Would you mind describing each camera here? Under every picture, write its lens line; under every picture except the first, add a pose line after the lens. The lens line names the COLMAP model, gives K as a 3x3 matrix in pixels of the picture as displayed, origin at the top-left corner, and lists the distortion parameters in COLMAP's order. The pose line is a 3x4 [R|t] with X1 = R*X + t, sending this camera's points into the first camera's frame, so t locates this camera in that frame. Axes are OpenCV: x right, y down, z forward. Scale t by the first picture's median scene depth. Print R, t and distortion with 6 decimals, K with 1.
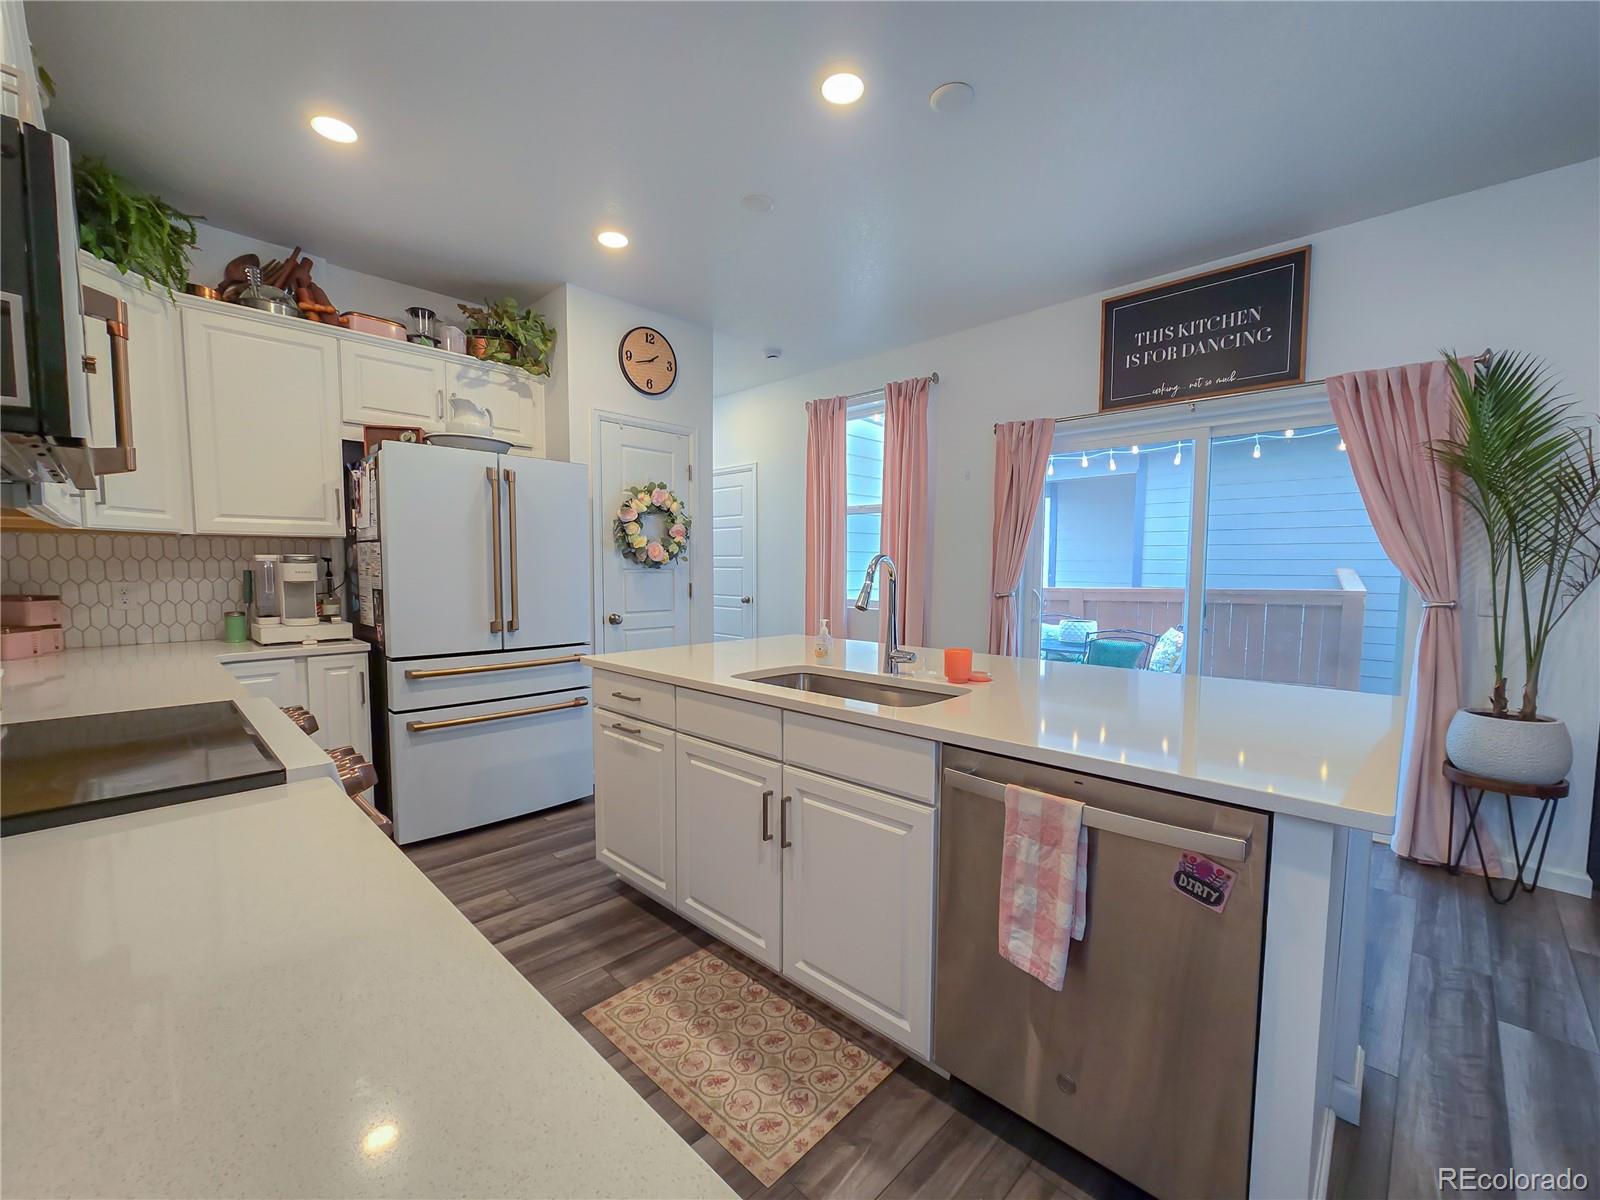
lens RADIAL K [[657.0, 0, 797.5], [0, 657.0, 611.9], [0, 0, 1]] dist [-0.005858, 0.001476]
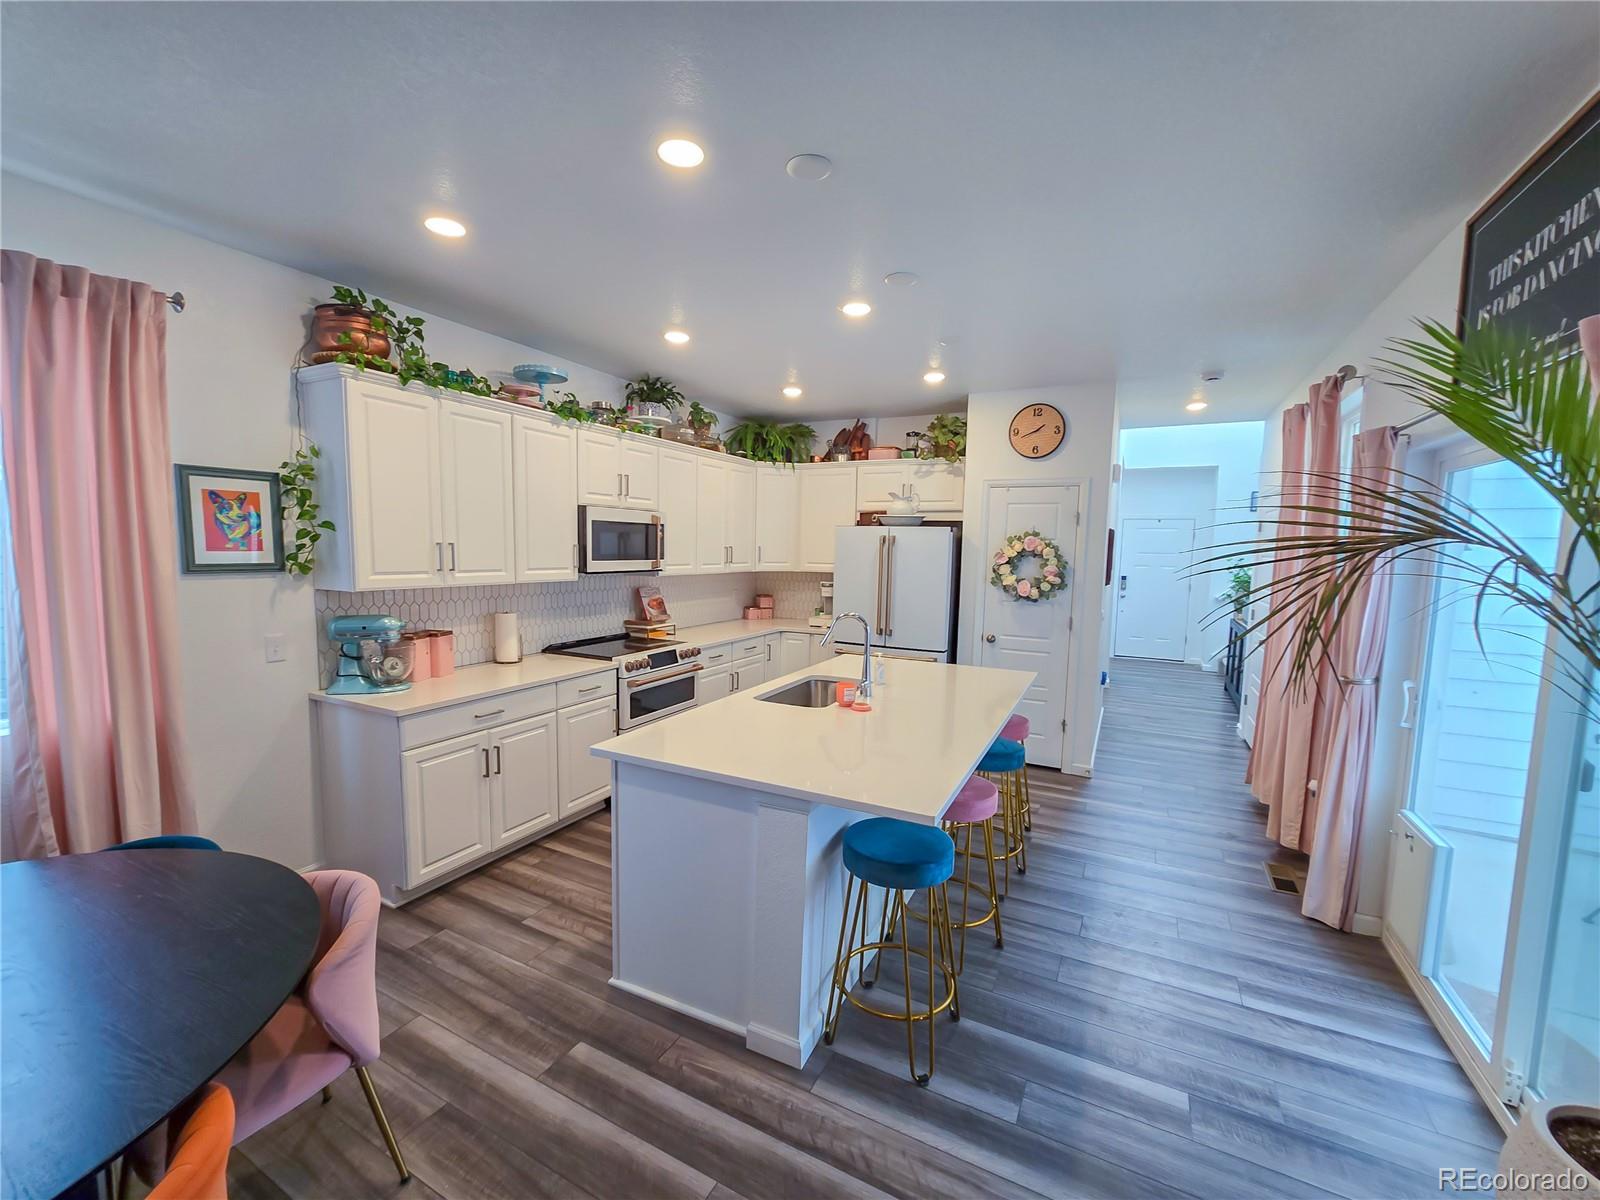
lens RADIAL K [[657.0, 0, 796.3], [0, 657.0, 612.2], [0, 0, 1]] dist [-0.005858, 0.001476]
pose [[0.297256, 0.096108, -0.949949, 0.948205], [-0.085741, 0.993588, 0.073693, -0.117717], [0.950940, 0.059544, 0.303590, 0.268877]]
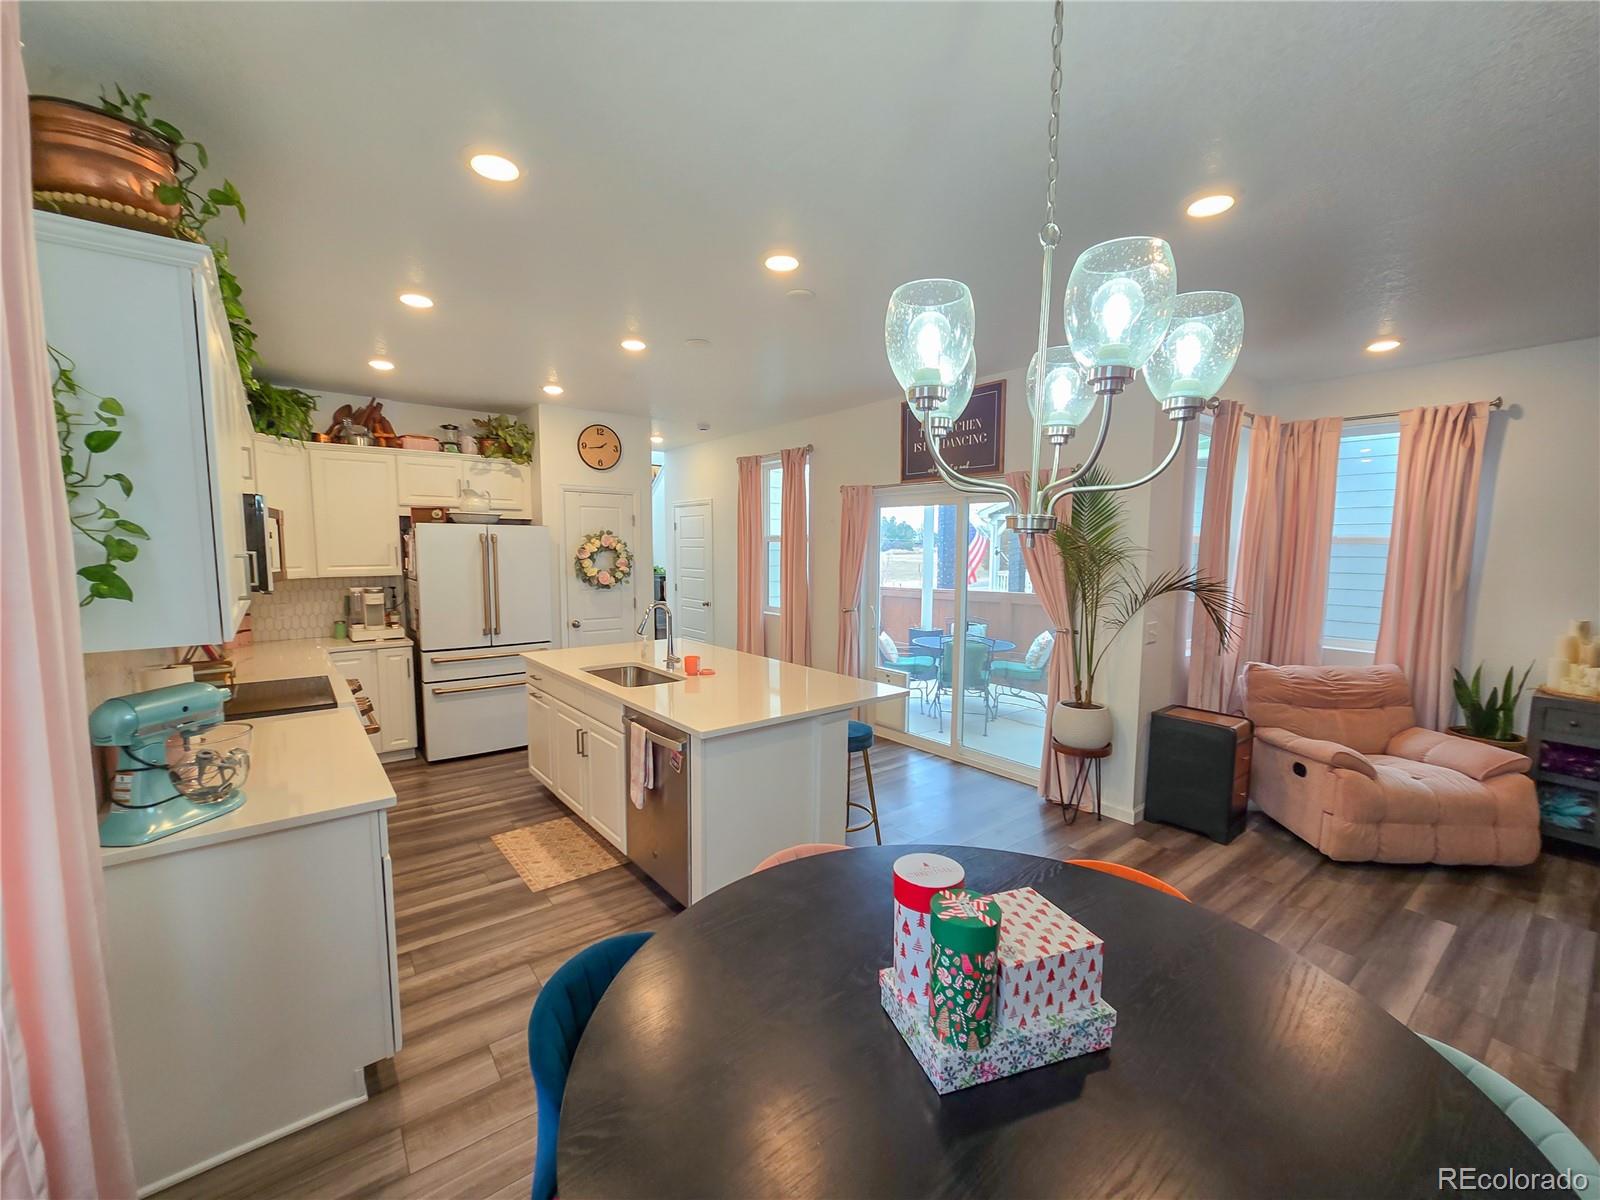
lens RADIAL K [[657.0, 0, 794.9], [0, 657.0, 608.9], [0, 0, 1]] dist [-0.005858, 0.001476]
pose [[0.991161, 0.012417, -0.132083, 0.460792], [-0.009116, 0.999632, 0.025567, -0.074600], [0.132352, -0.024137, 0.990909, -0.454831]]
